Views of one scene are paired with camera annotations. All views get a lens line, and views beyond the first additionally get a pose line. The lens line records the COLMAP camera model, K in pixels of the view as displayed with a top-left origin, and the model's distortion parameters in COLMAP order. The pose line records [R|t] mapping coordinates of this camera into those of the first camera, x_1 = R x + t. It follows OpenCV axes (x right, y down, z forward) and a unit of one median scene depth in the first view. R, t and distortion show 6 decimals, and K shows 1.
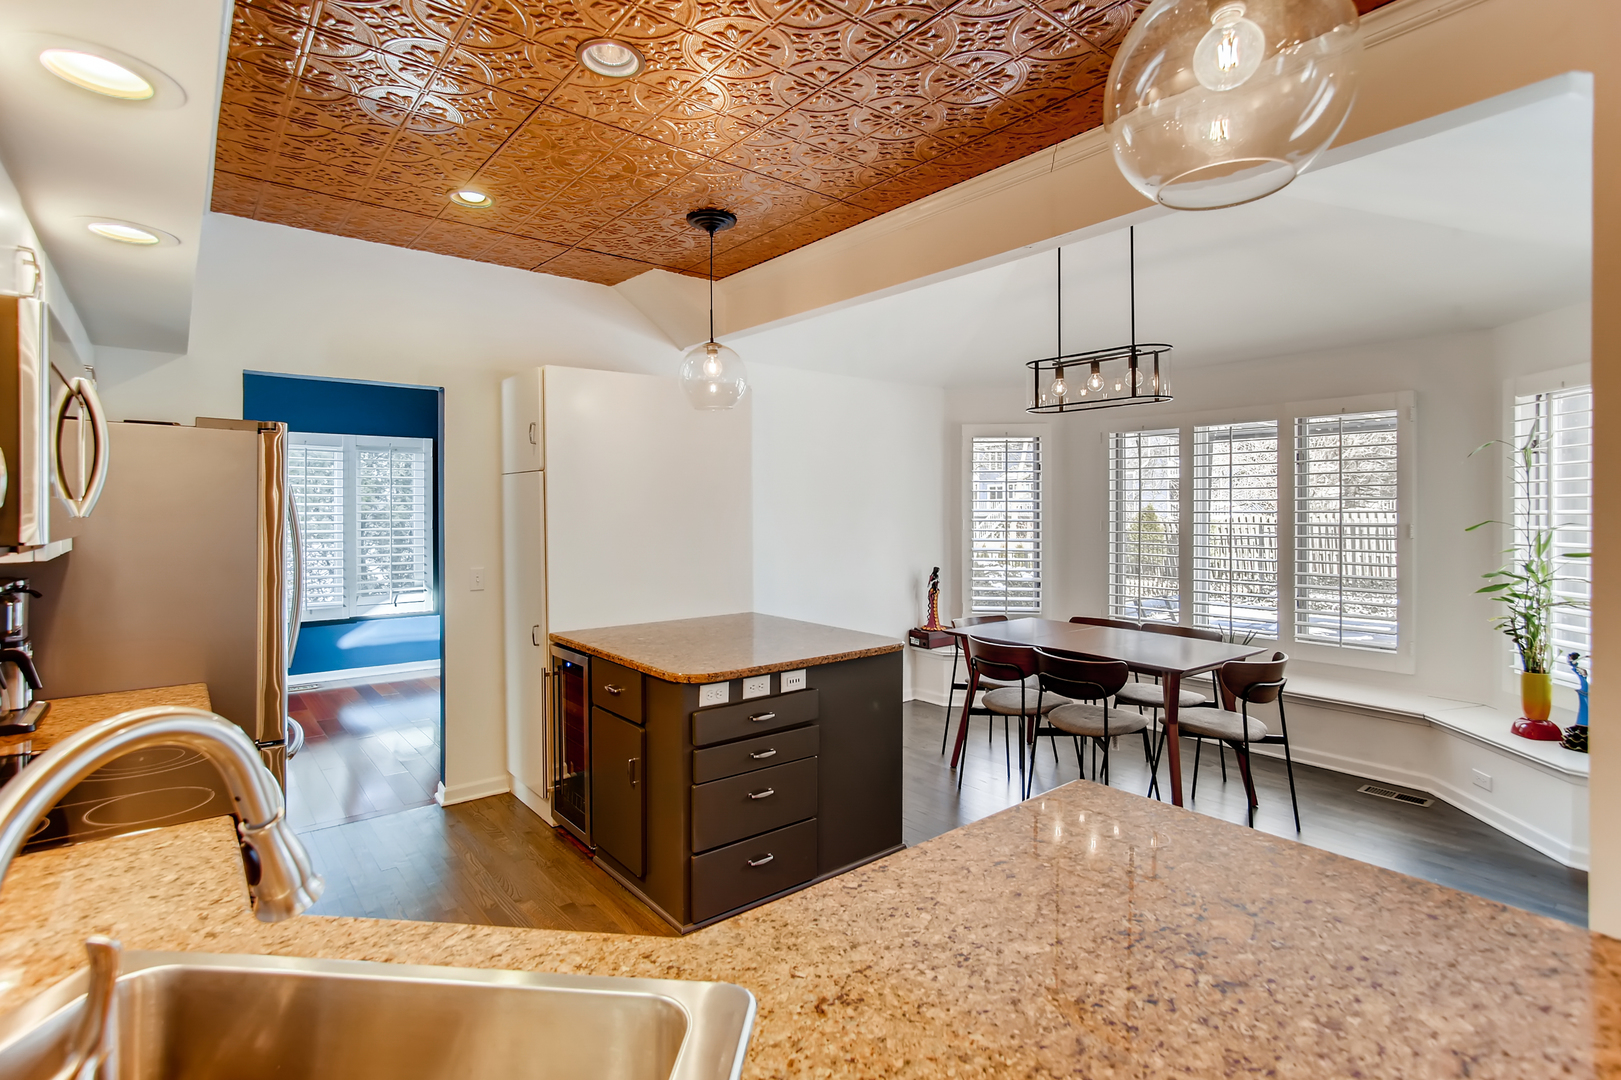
lens RADIAL K [[785.5, 0, 821.8], [0, 785.5, 511.8], [0, 0, 1]] dist [-0.016204, 0.007778]
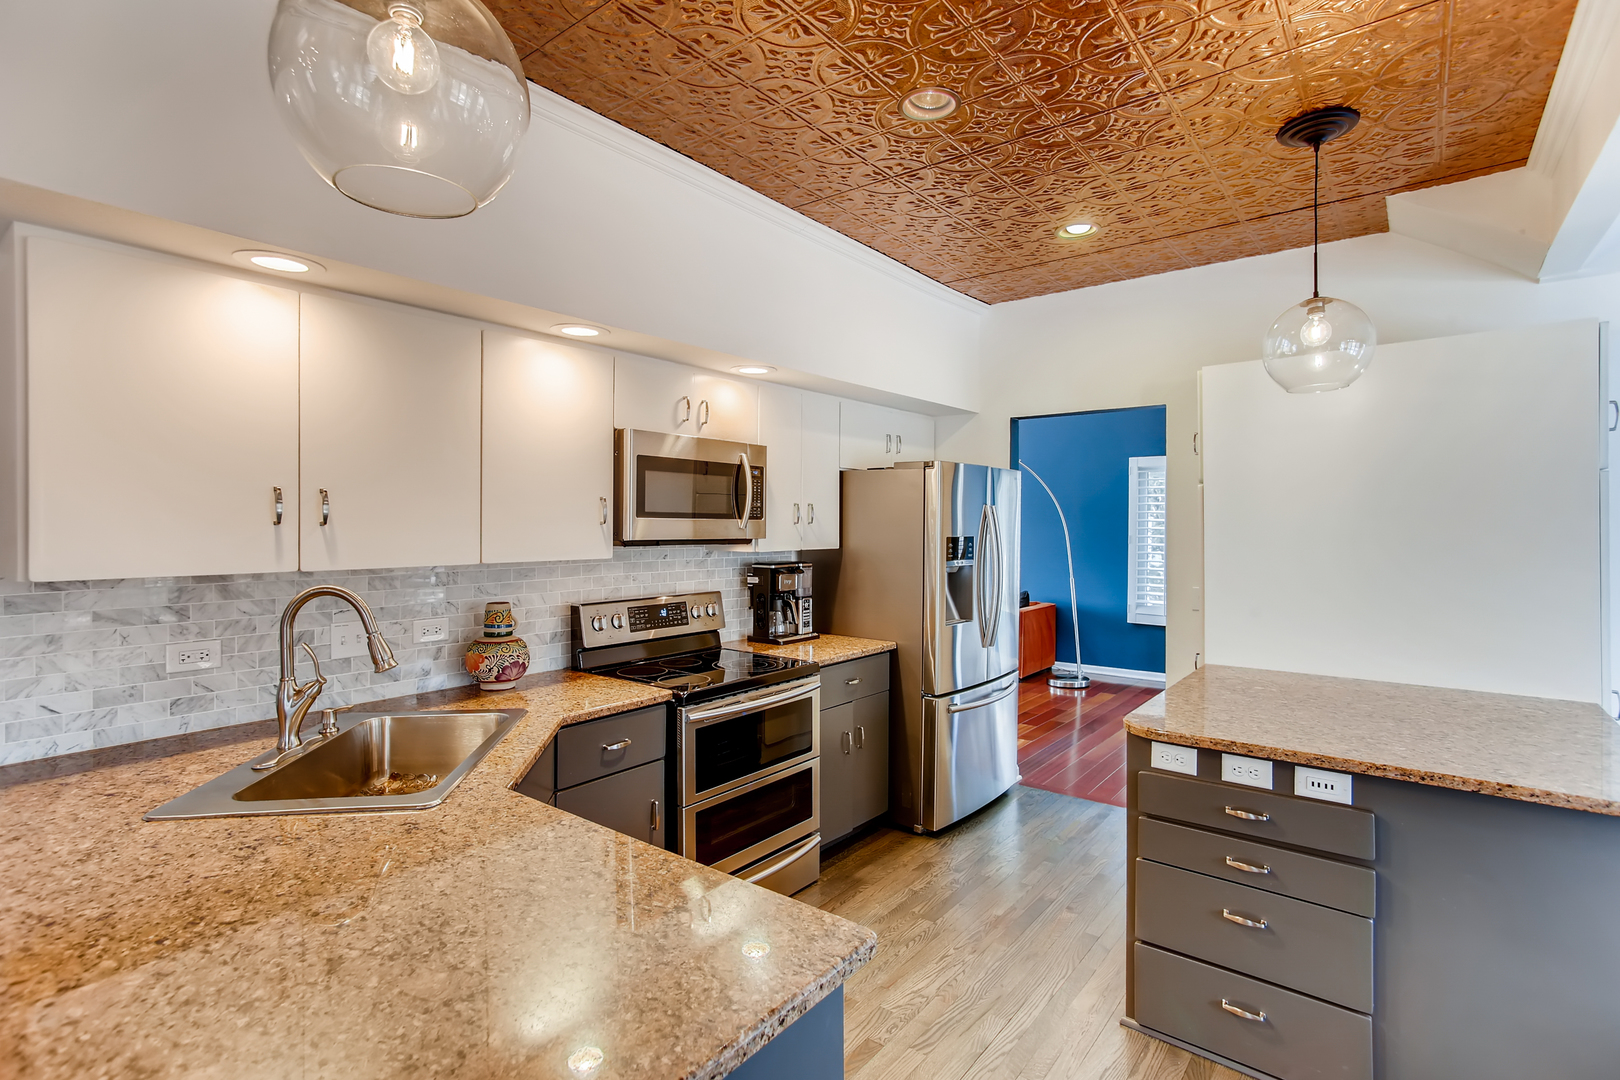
lens RADIAL K [[785.0, 0, 798.7], [0, 785.0, 531.0], [0, 0, 1]] dist [-0.016204, 0.007778]
pose [[0.200566, 0.011873, -0.979608, 1.384049], [-0.006653, 0.999920, 0.010757, -0.013532], [0.979658, 0.004360, 0.200629, 1.139372]]
